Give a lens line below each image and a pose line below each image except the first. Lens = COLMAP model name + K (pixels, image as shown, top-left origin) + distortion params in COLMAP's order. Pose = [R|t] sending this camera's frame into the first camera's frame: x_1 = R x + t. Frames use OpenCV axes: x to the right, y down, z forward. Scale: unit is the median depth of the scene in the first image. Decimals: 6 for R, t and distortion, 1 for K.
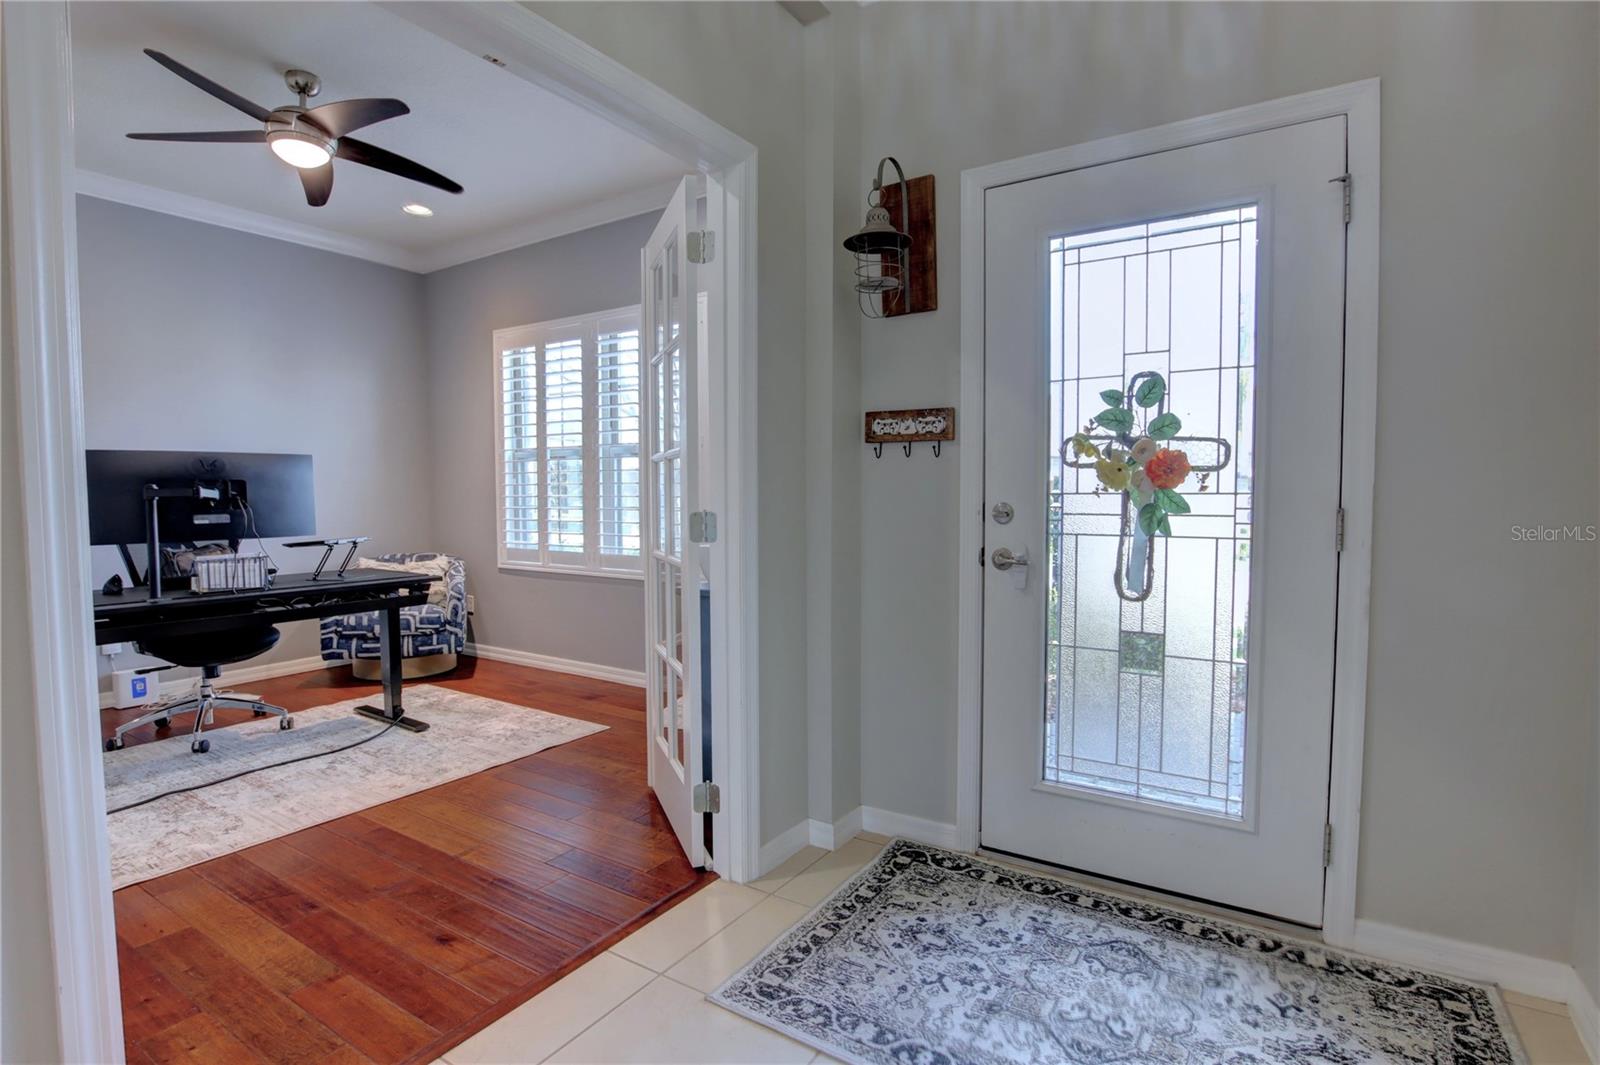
lens RADIAL K [[783.4, 0, 803.9], [0, 783.4, 533.6], [0, 0, 1]] dist [-0.032917, 0.001571]
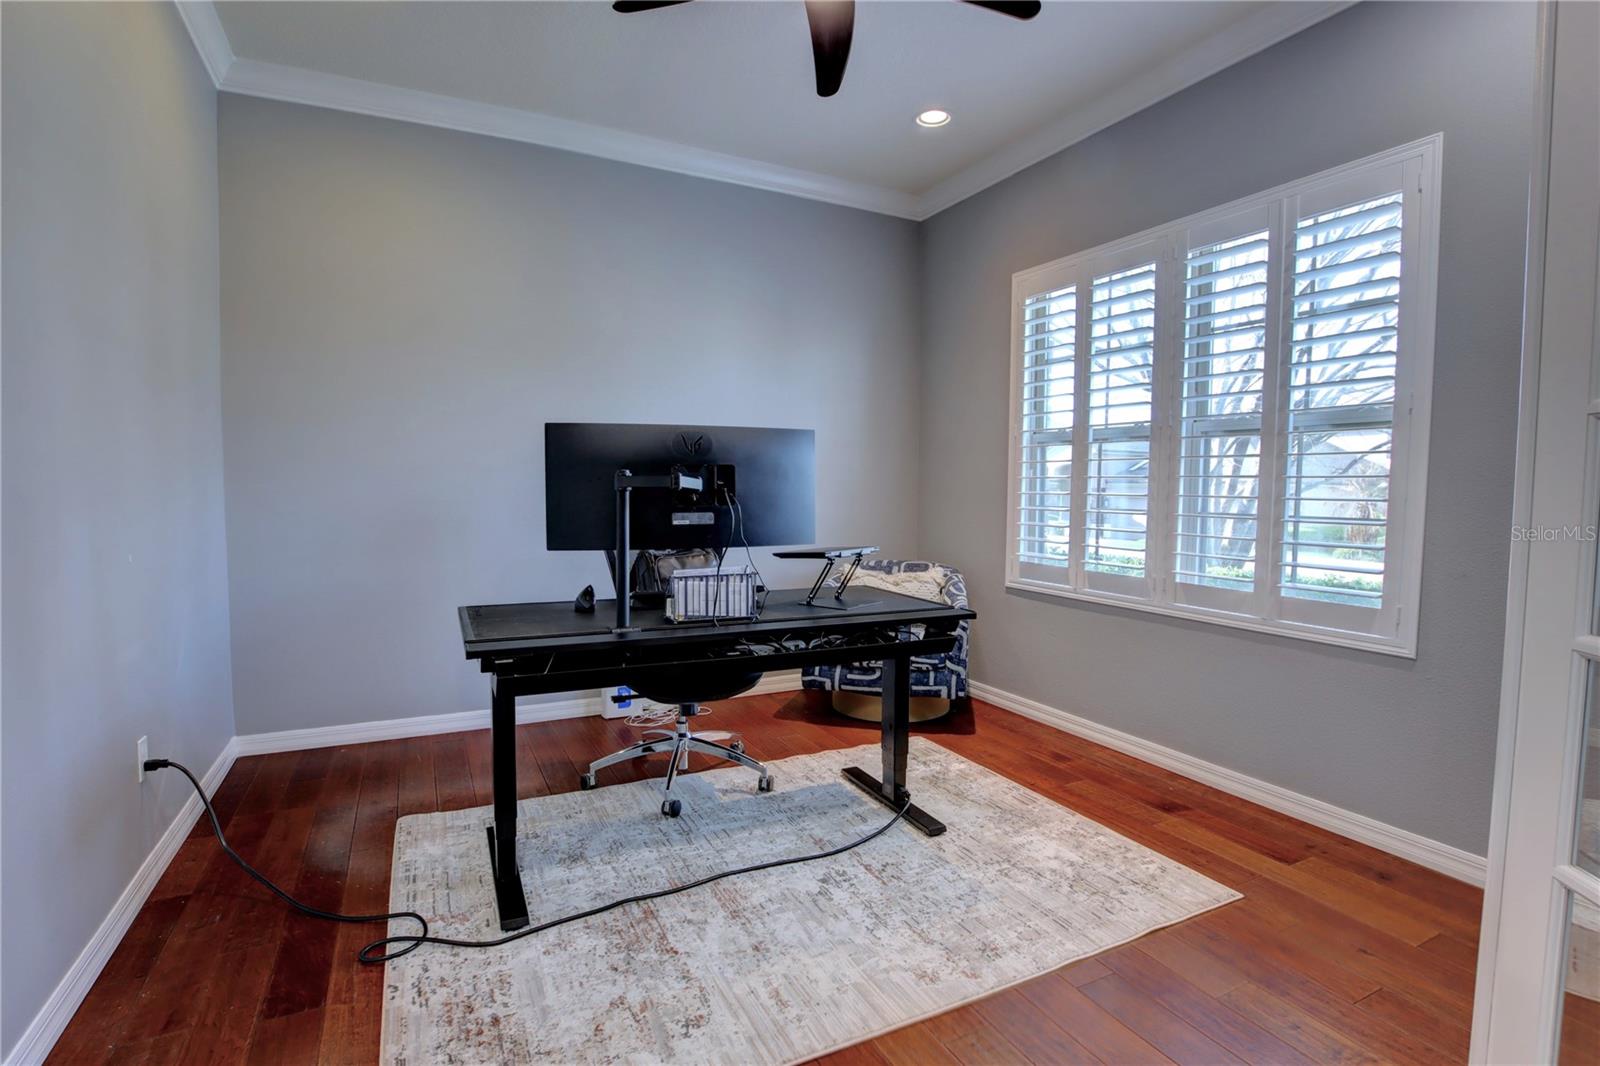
lens RADIAL K [[770.3, 0, 805.8], [0, 770.3, 531.7], [0, 0, 1]] dist [-0.029859, 0.001212]
pose [[0.863554, 0.039357, -0.502718, -0.274329], [-0.038362, 0.999188, 0.012328, -0.016934], [0.502795, 0.008639, 0.864363, 0.372797]]
